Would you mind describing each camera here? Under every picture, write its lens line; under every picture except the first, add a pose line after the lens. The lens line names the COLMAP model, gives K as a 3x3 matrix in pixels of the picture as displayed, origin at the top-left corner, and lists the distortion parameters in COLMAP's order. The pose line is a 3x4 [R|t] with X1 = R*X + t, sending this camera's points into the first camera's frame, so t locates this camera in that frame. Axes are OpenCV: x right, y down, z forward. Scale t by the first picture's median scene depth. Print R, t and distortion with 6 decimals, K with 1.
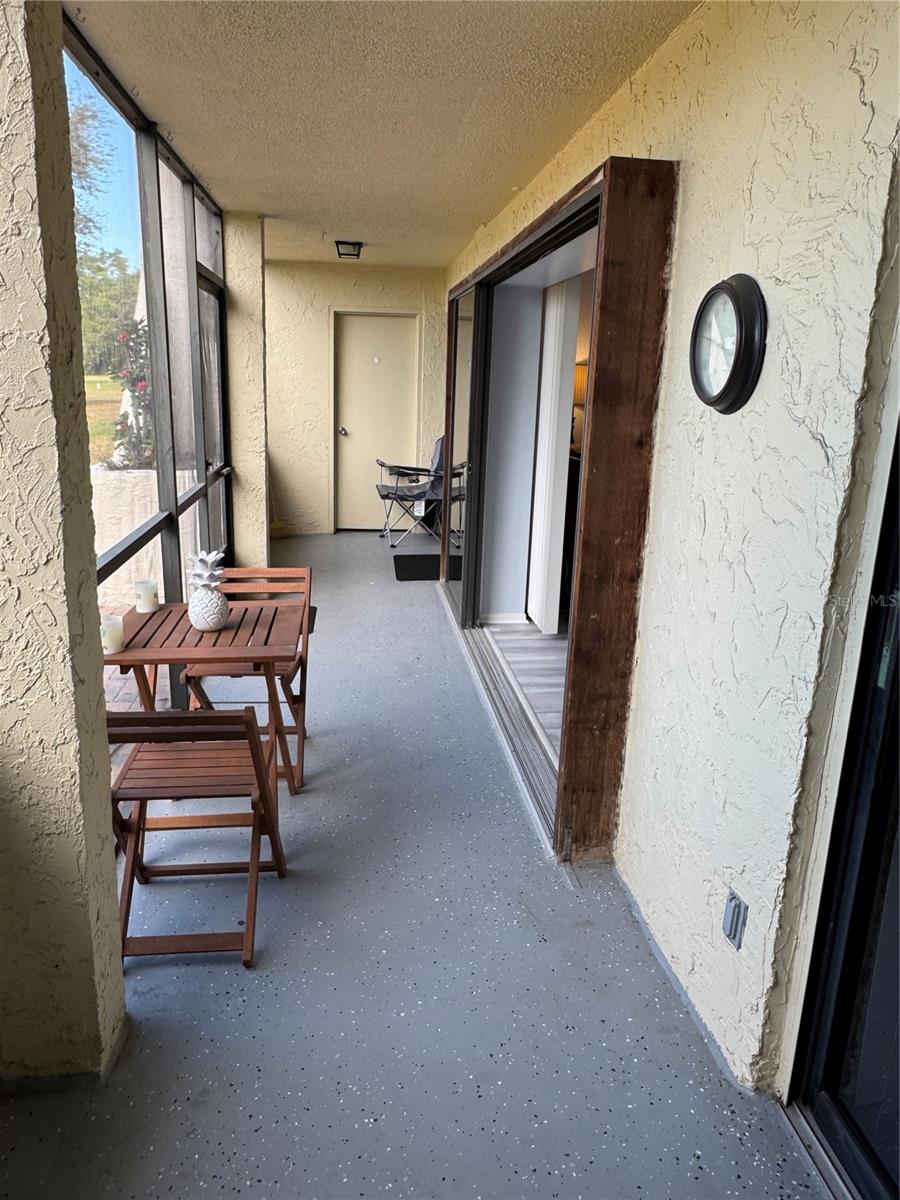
lens RADIAL K [[841.9, 0, 450.0], [0, 841.9, 599.1], [0, 0, 1]] dist [0.000511, 0.000027]
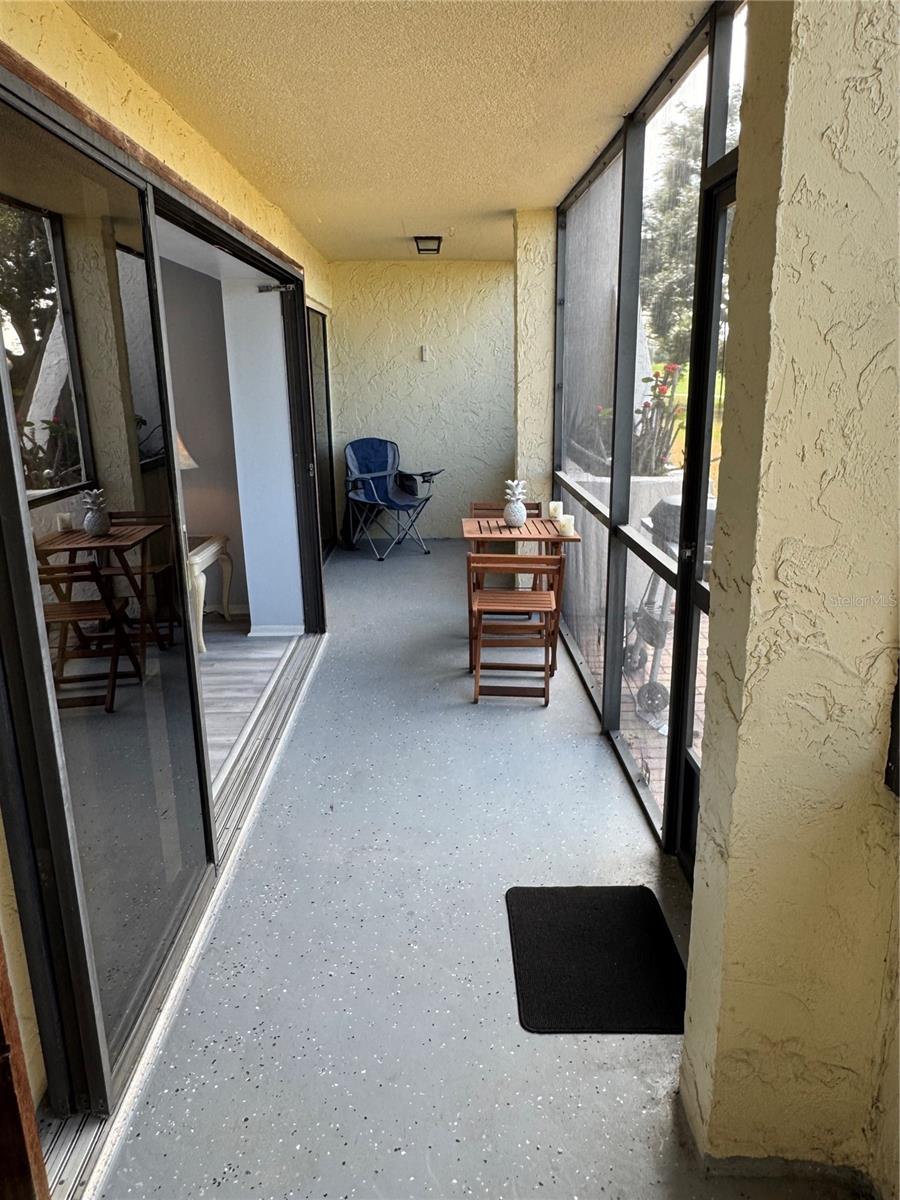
lens RADIAL K [[841.9, 0, 450.6], [0, 841.9, 600.3], [0, 0, 1]] dist [0.000511, 0.000027]
pose [[-0.994689, -0.040482, 0.094633, -0.250050], [0.012975, 0.862762, 0.505445, -0.538939], [-0.102108, 0.503988, -0.857654, 1.974708]]
